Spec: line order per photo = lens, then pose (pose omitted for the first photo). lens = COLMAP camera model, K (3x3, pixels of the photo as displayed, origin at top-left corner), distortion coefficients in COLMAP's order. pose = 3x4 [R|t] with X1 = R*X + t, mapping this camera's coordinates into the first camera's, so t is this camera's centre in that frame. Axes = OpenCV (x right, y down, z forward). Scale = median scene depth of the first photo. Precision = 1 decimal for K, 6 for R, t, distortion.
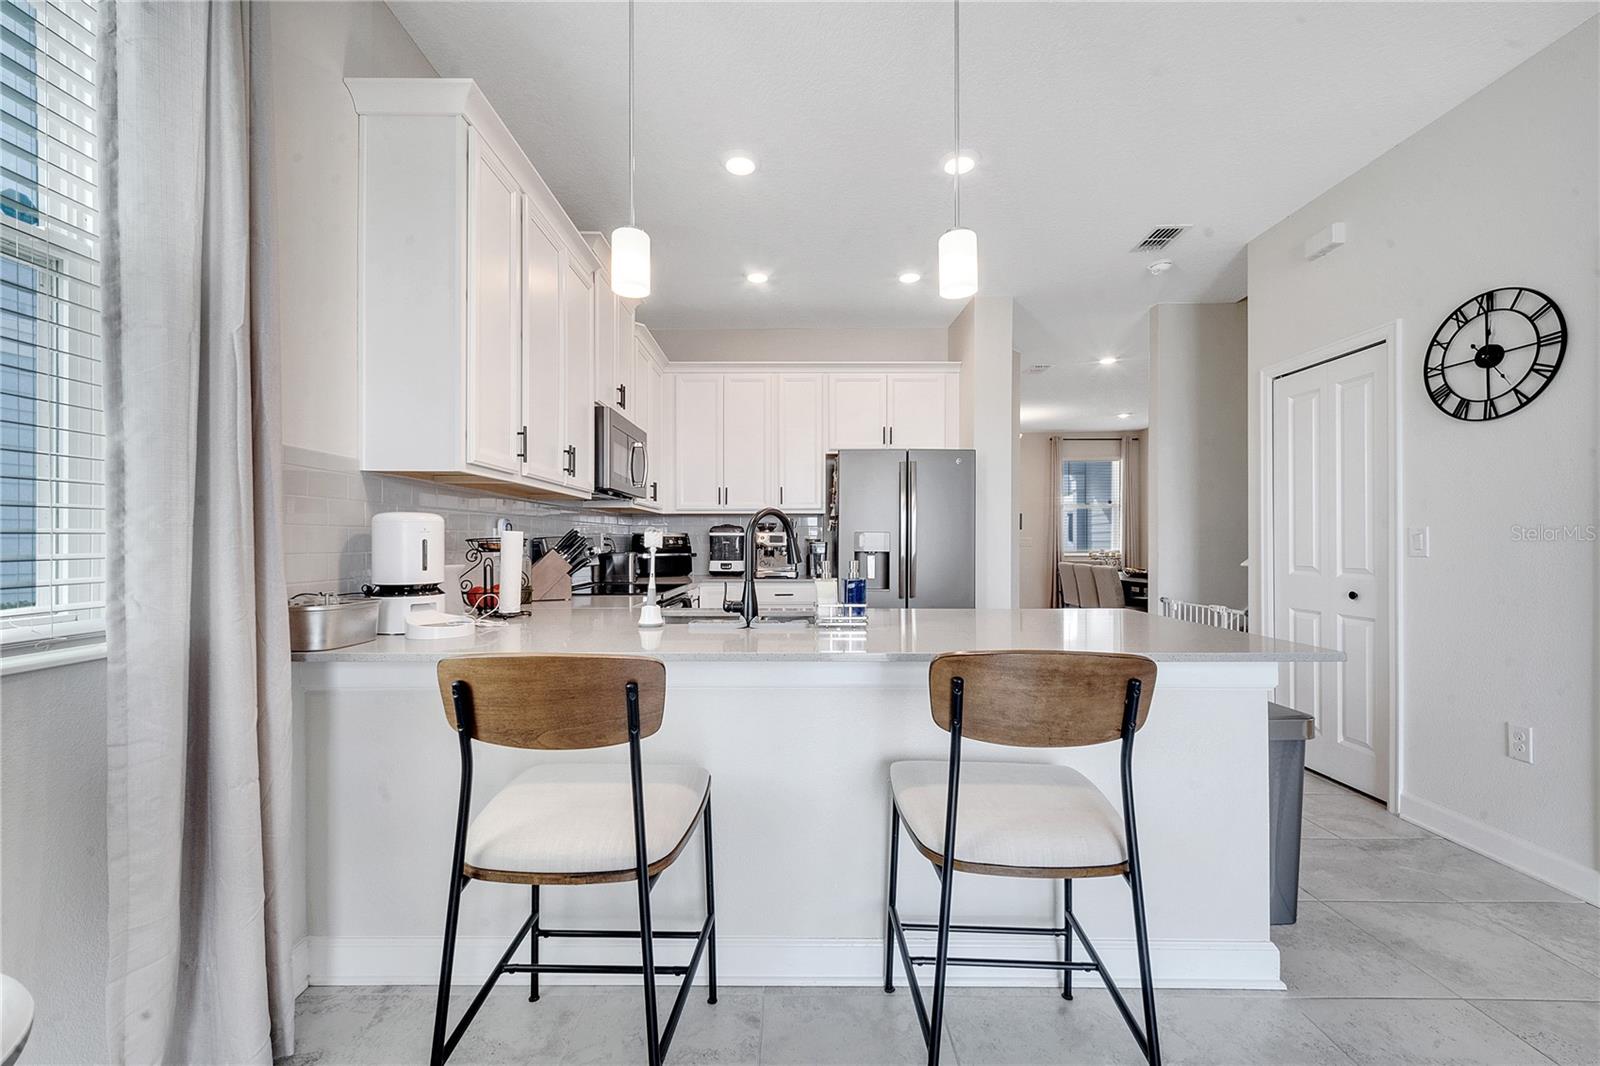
lens RADIAL K [[647.1, 0, 793.5], [0, 647.1, 541.7], [0, 0, 1]] dist [0.007919, -0.002103]
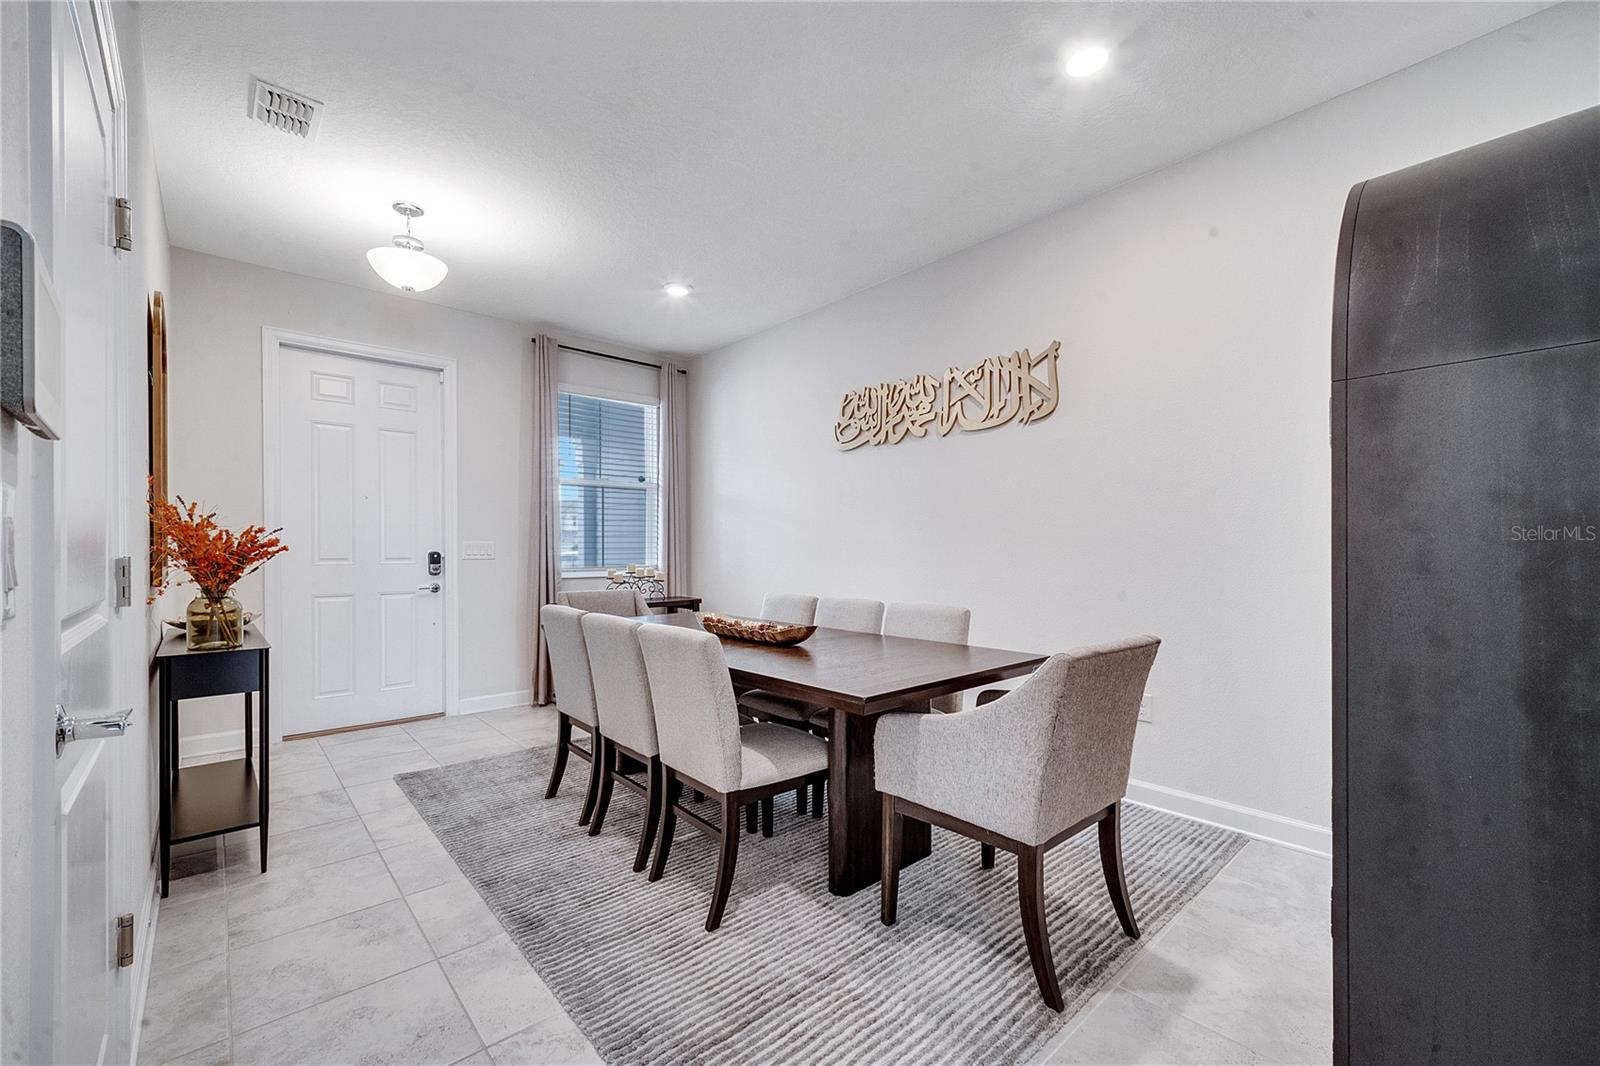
lens RADIAL K [[647.1, 0, 793.3], [0, 647.1, 551.6], [0, 0, 1]] dist [0.007919, -0.002103]
pose [[0.742355, -0.004293, 0.669993, 0.816962], [0.003014, 0.999991, 0.003067, 0.000972], [-0.670000, -0.000257, 0.742361, 1.920468]]
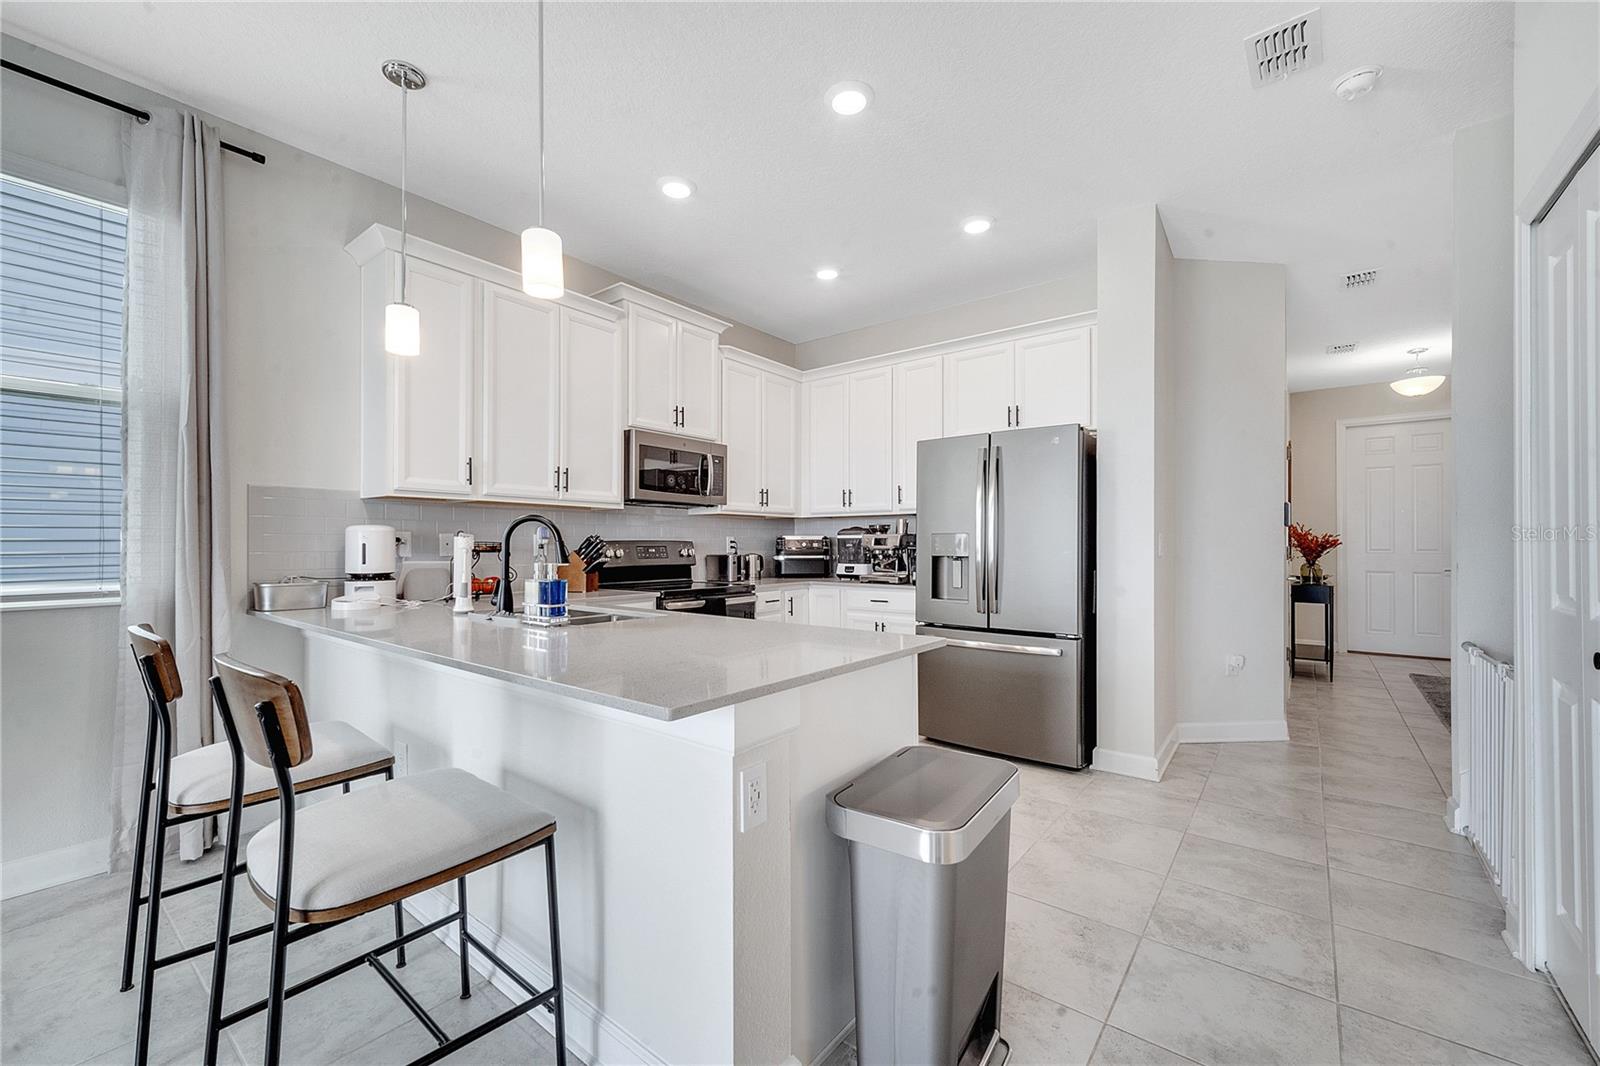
lens RADIAL K [[647.1, 0, 790.0], [0, 647.1, 542.5], [0, 0, 1]] dist [0.007919, -0.002103]
pose [[0.784790, -0.001520, -0.619759, 0.804304], [0.000230, 0.999998, -0.002161, -0.001751], [0.619761, 0.001554, 0.784789, 0.320078]]
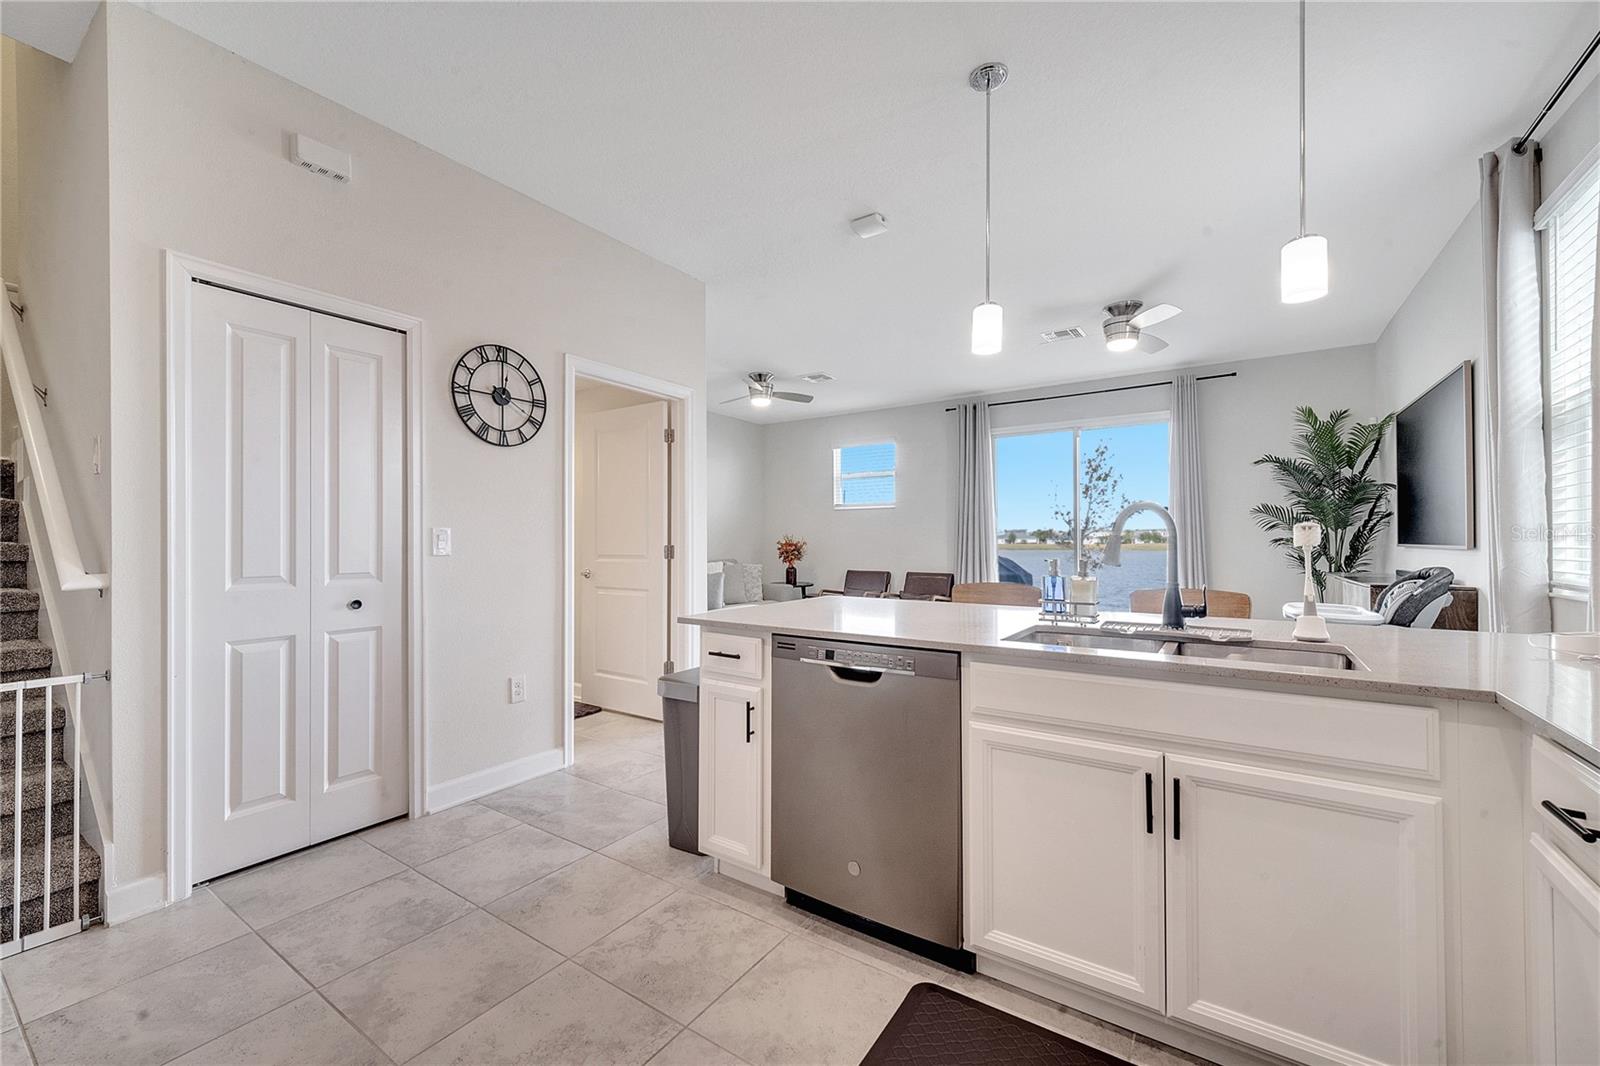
lens RADIAL K [[647.1, 0, 798.6], [0, 647.1, 536.1], [0, 0, 1]] dist [0.007919, -0.002103]
pose [[-0.831453, 0.006316, 0.555559, -0.113402], [0.002161, 0.999965, -0.008133, 0.001008], [-0.555591, -0.005562, -0.831437, 1.604792]]
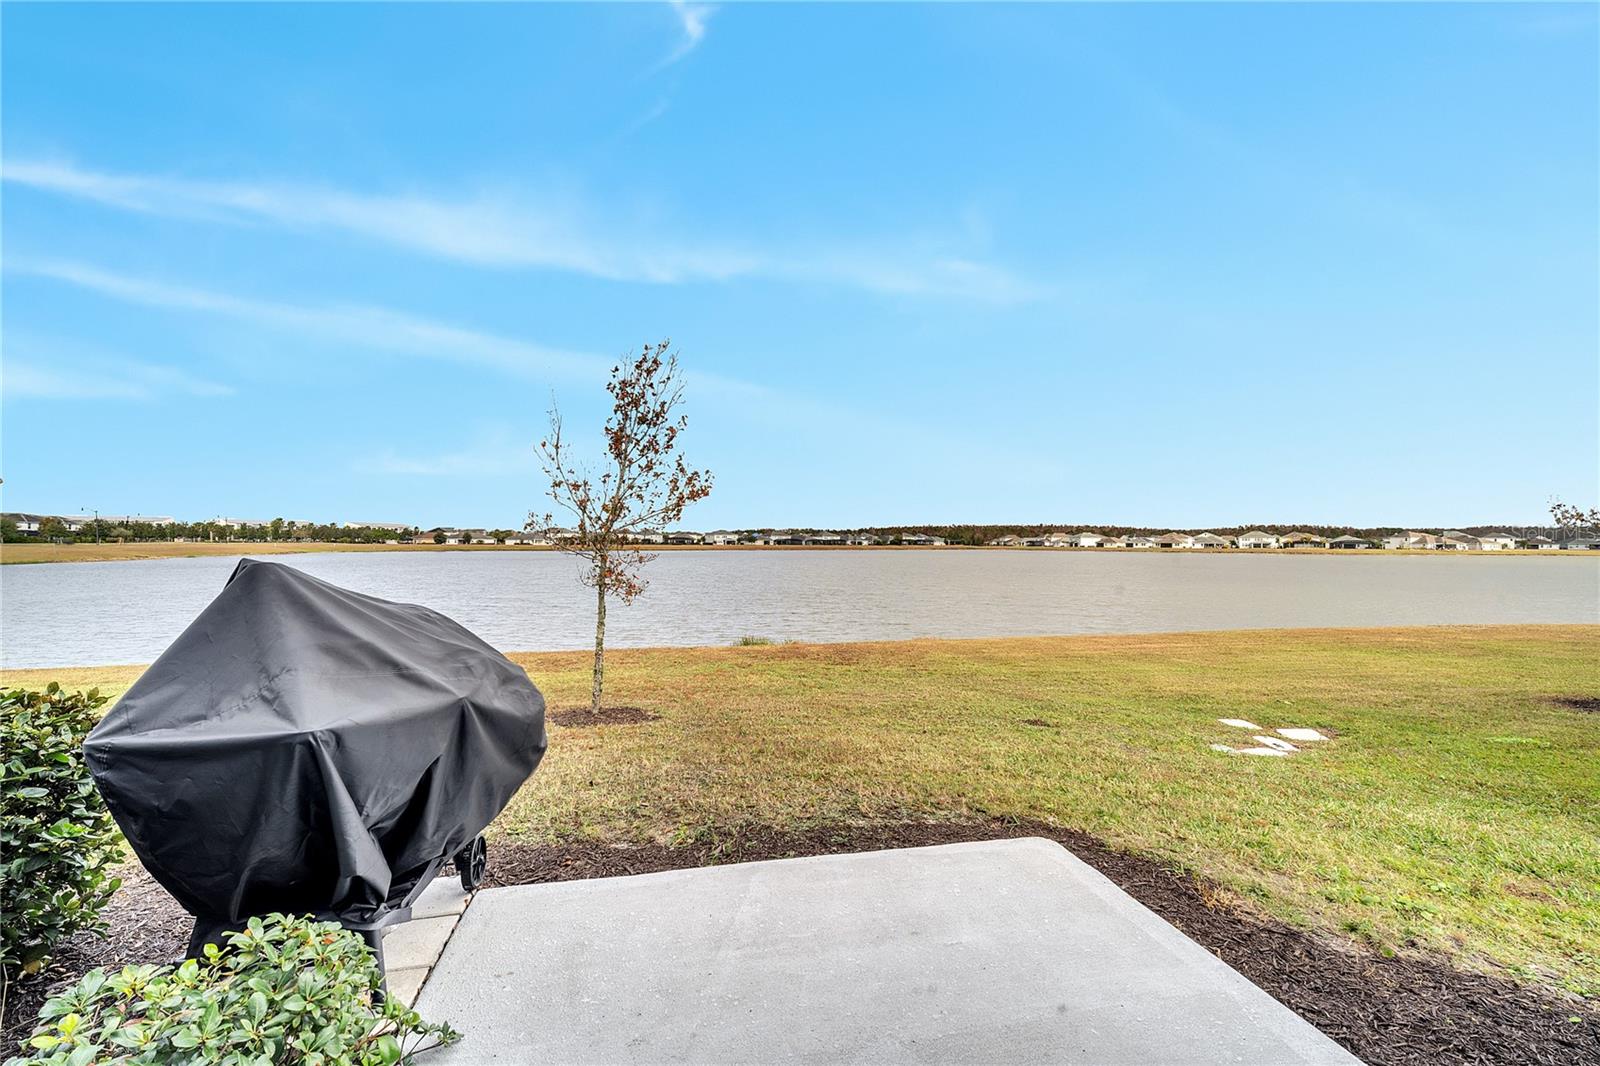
lens RADIAL K [[647.1, 0, 790.0], [0, 647.1, 532.0], [0, 0, 1]] dist [0.007919, -0.002103]
pose [[-0.981429, -0.007814, -0.191667, 0.638606], [-0.004788, 0.999856, -0.016250, -0.002635], [0.191767, -0.015031, -0.981325, -1.199686]]
